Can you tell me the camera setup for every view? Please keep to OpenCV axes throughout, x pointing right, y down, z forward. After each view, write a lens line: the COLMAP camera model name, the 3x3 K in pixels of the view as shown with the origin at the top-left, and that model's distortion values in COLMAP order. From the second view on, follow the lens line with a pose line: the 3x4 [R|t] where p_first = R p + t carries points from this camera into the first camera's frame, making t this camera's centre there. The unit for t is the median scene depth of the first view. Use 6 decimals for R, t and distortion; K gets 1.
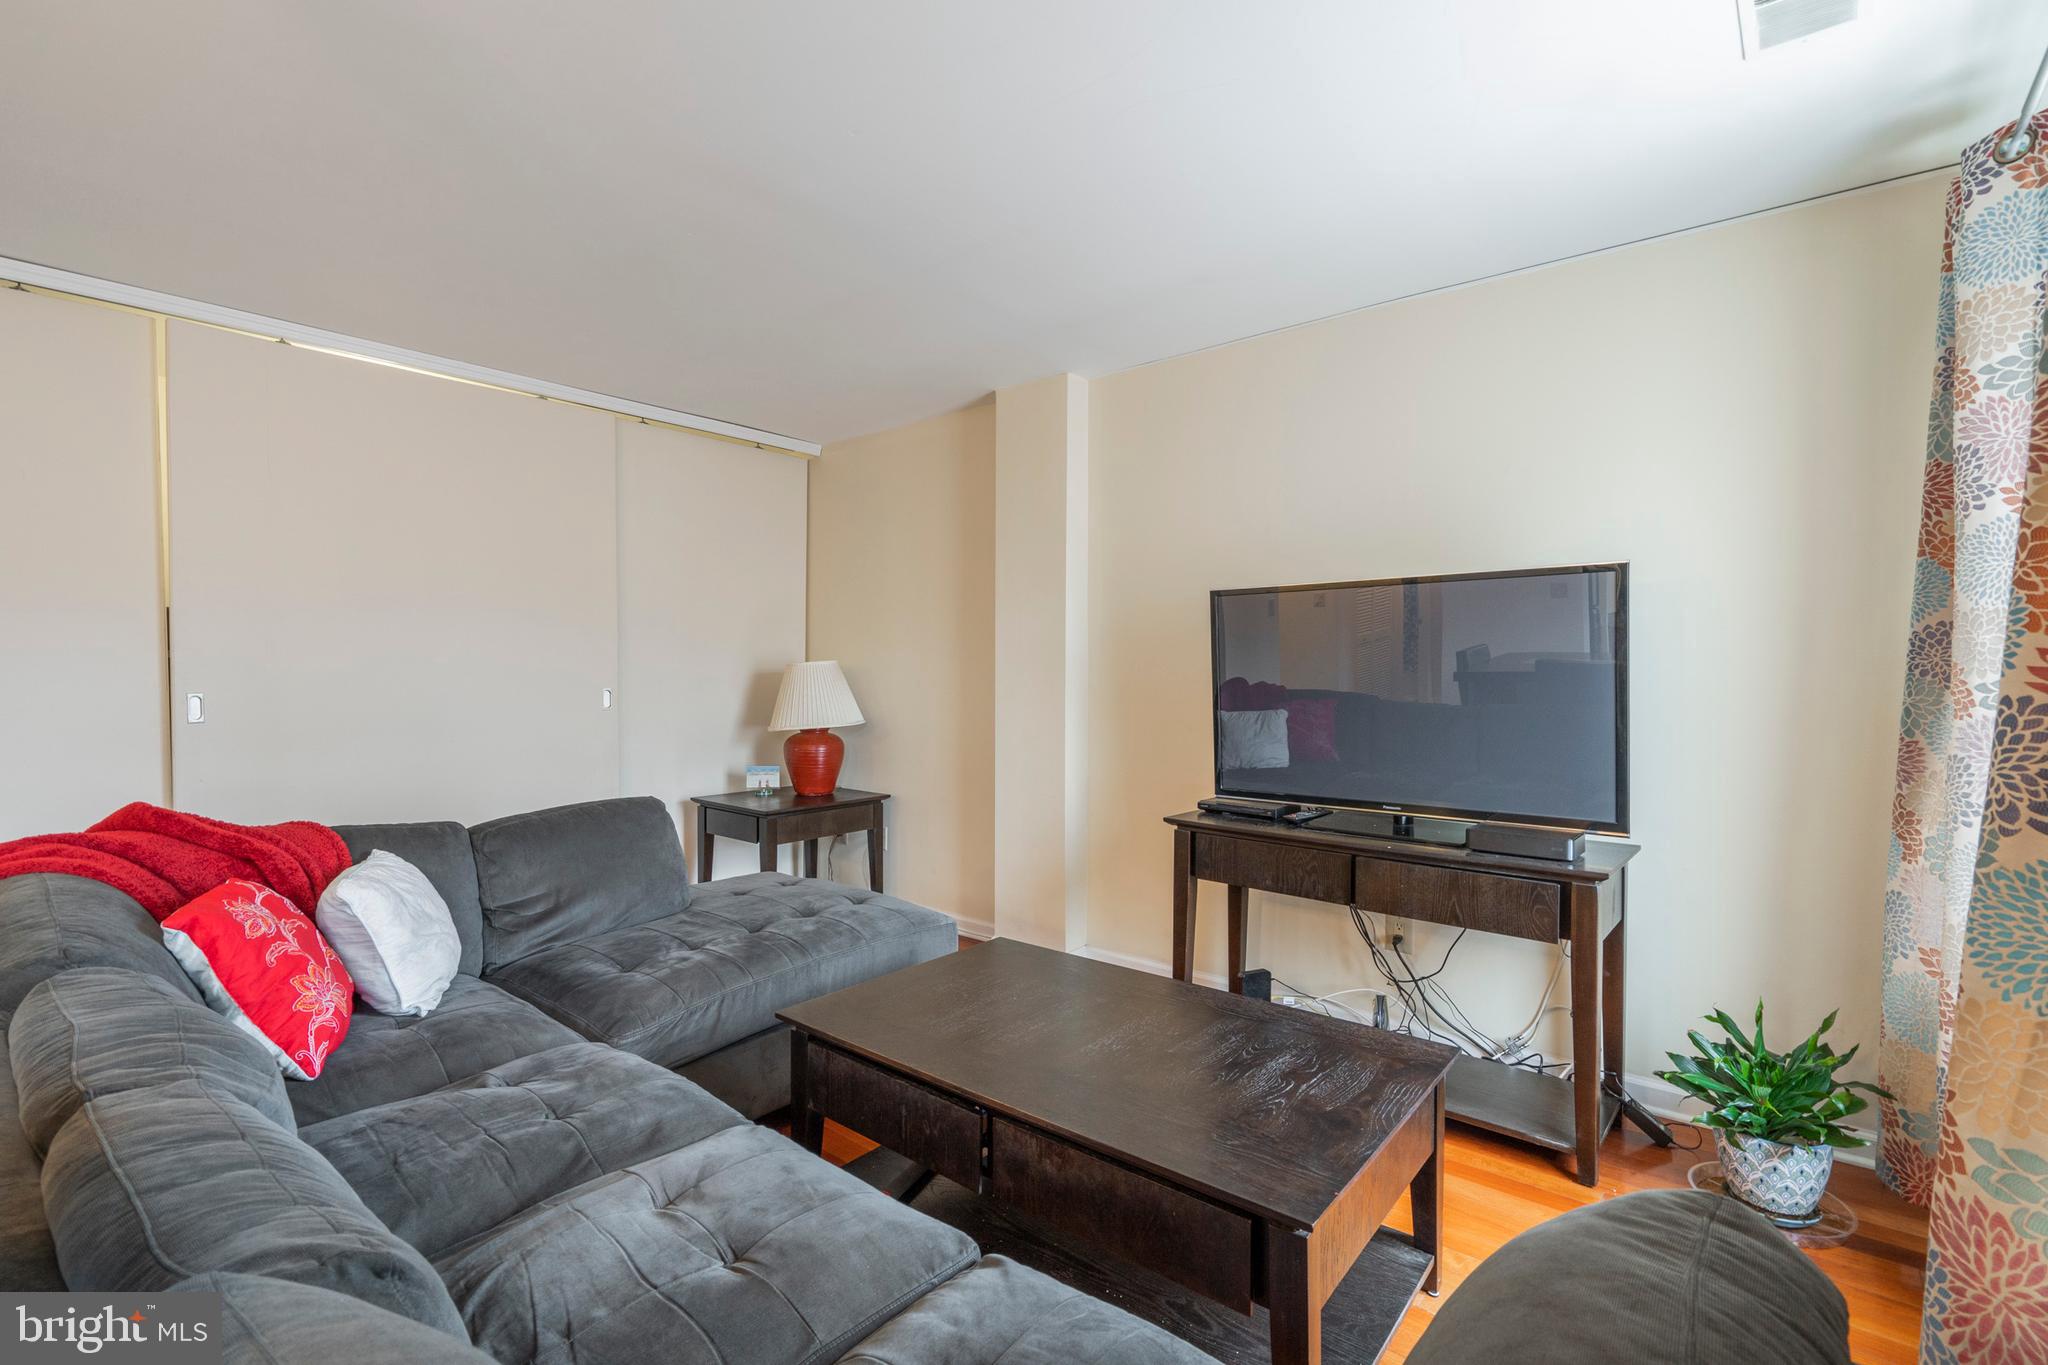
lens RADIAL K [[938.8, 0, 1019.0], [0, 938.8, 669.2], [0, 0, 1]] dist [-0.008172, 0.003570]
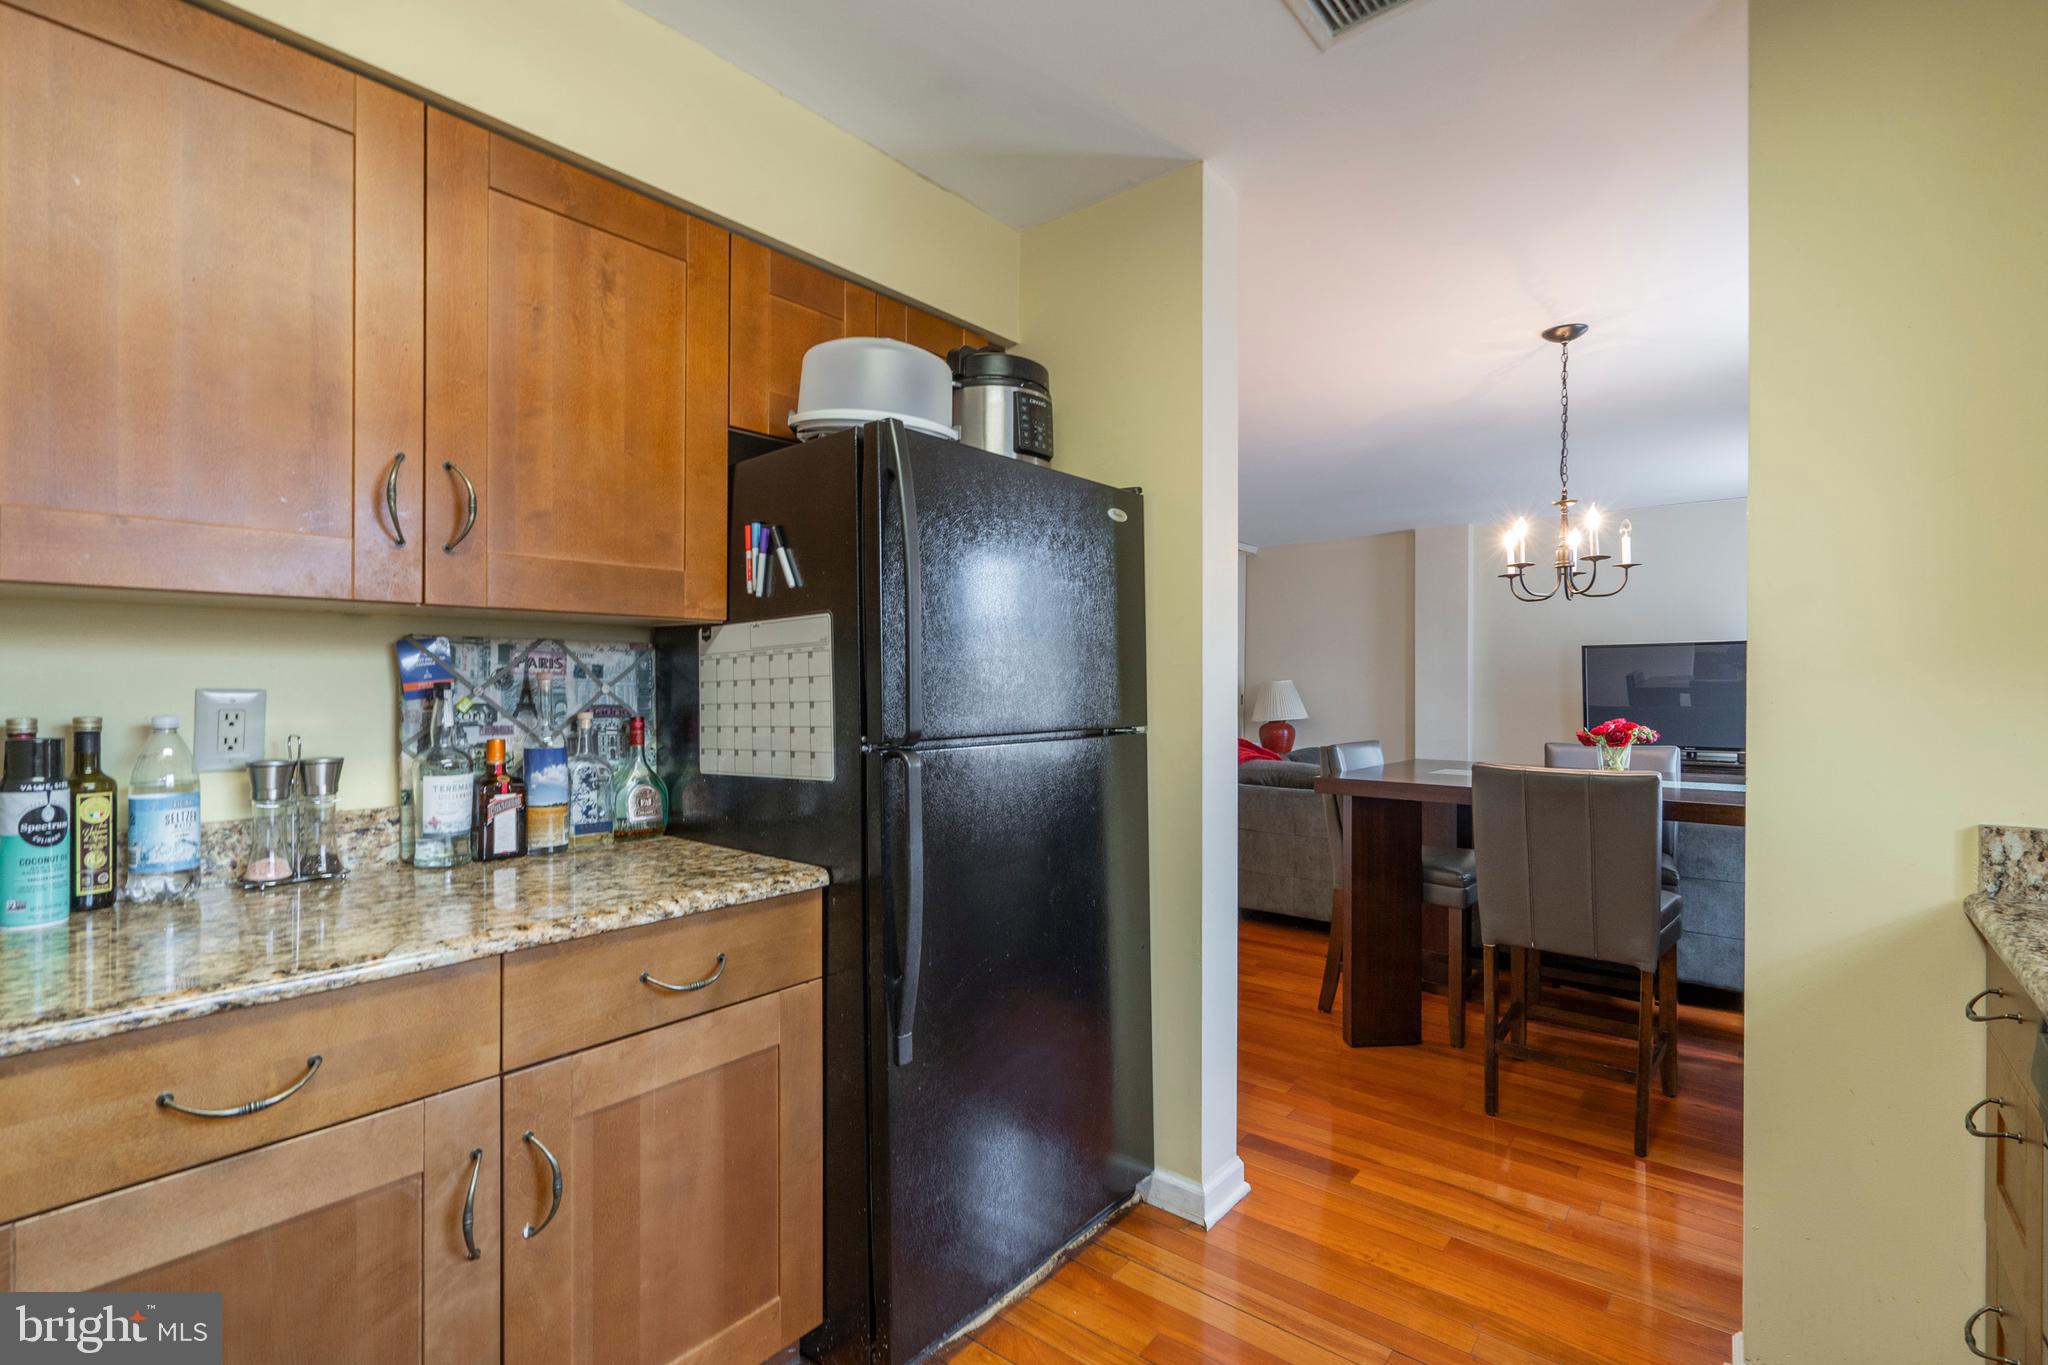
lens RADIAL K [[938.8, 0, 1016.6], [0, 938.8, 675.0], [0, 0, 1]] dist [-0.008172, 0.003570]
pose [[0.999675, 0.005073, 0.024967, -0.801866], [-0.004745, 0.999902, -0.013176, 0.009404], [-0.025031, 0.013053, 0.999601, -0.744375]]
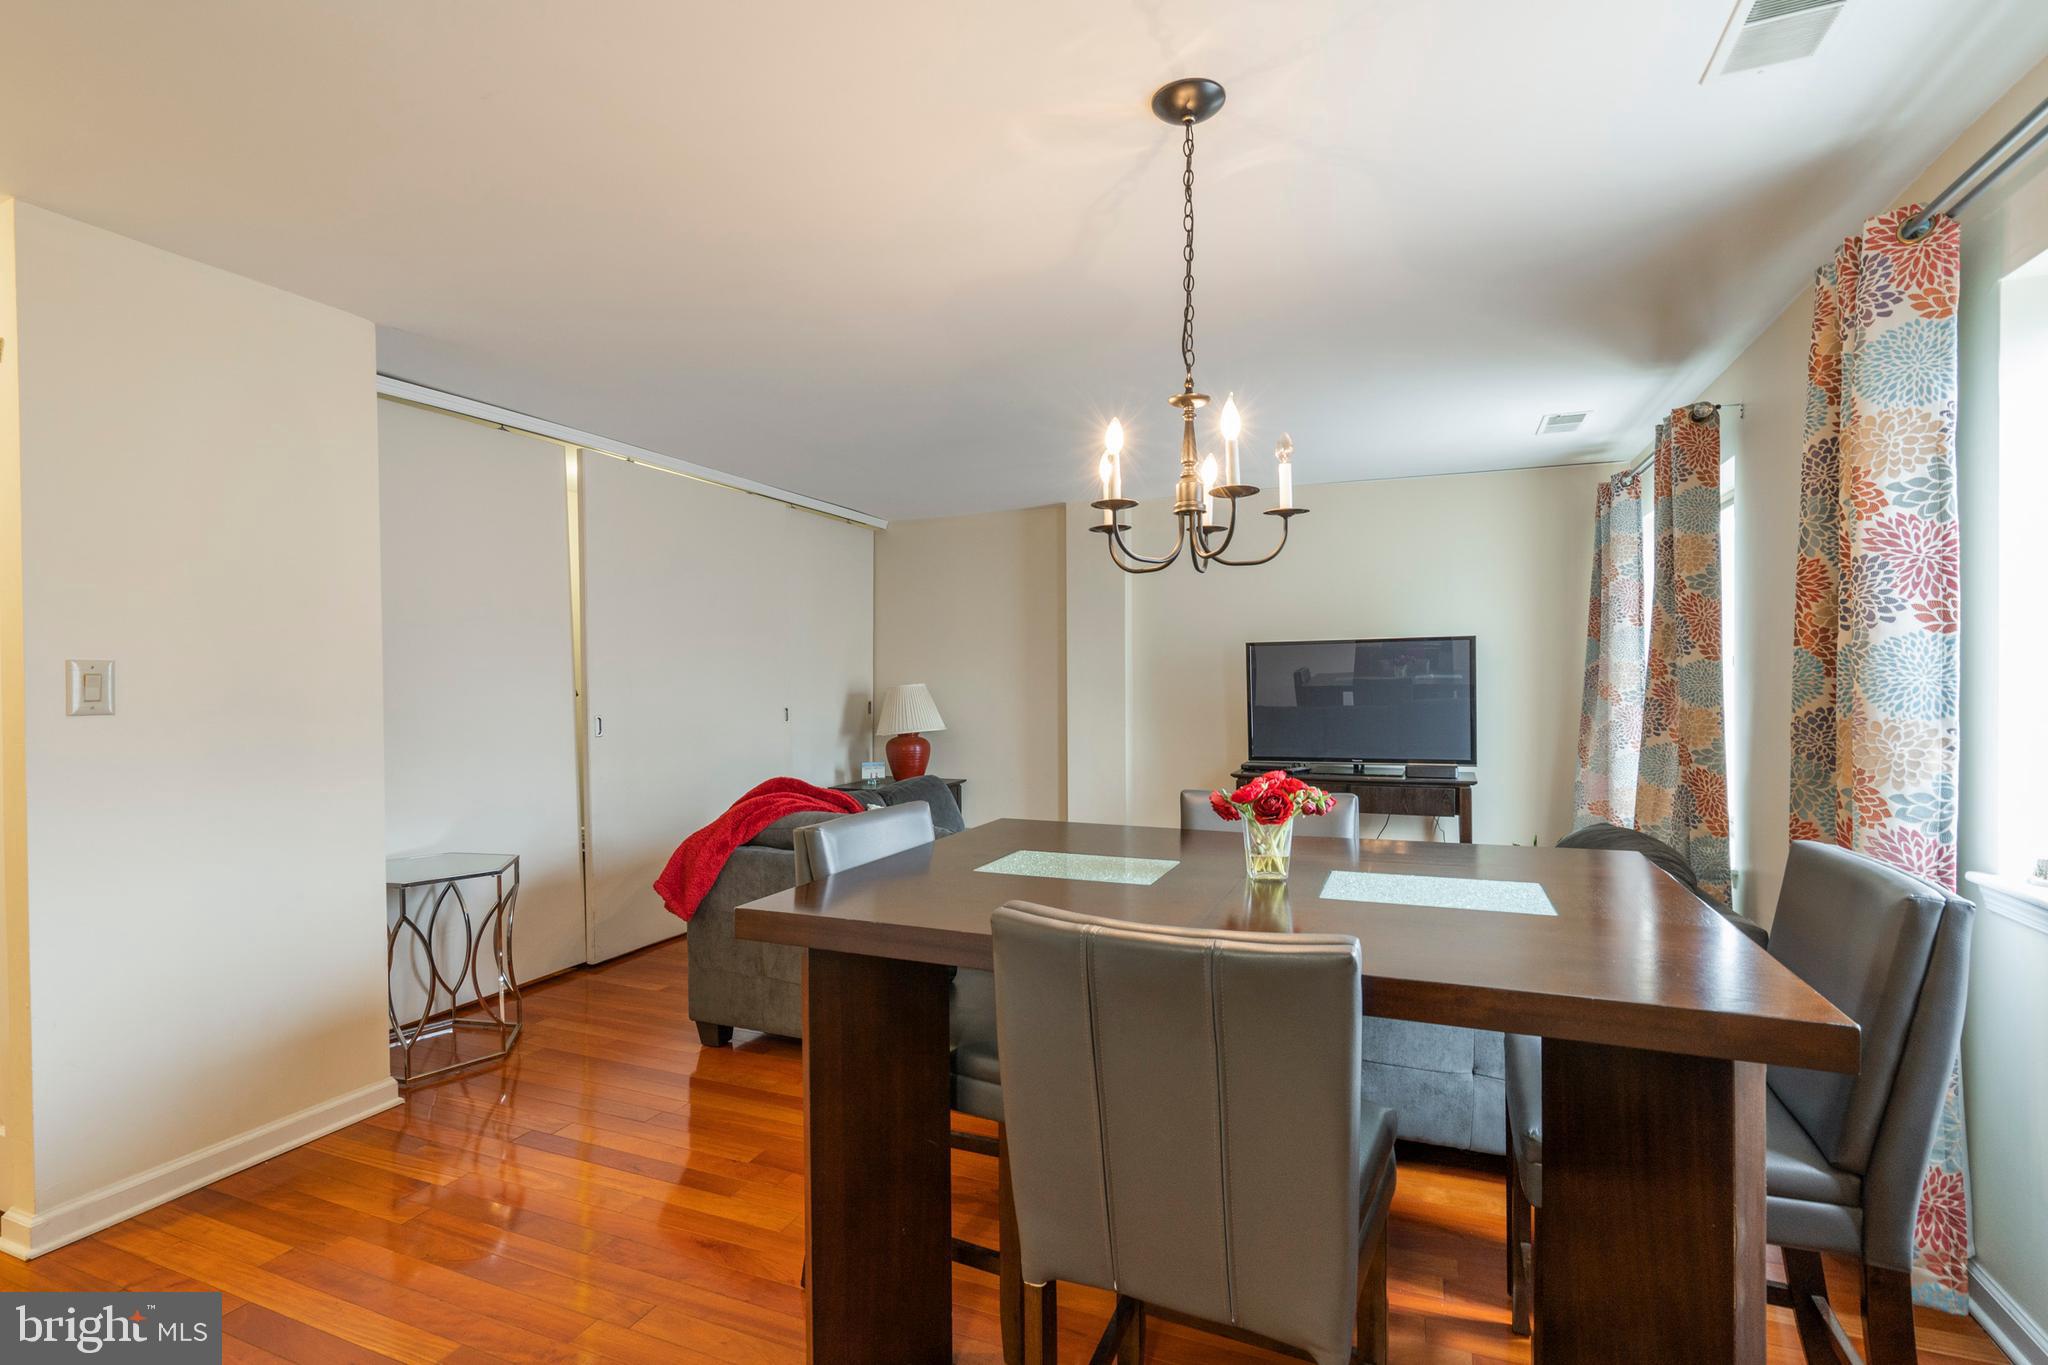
lens RADIAL K [[938.8, 0, 1007.3], [0, 938.8, 690.3], [0, 0, 1]] dist [-0.008172, 0.003570]
pose [[0.954059, -0.012472, 0.299358, -0.552784], [0.010182, 0.999906, 0.009207, -0.012315], [-0.299445, -0.005736, 0.954096, -0.390089]]
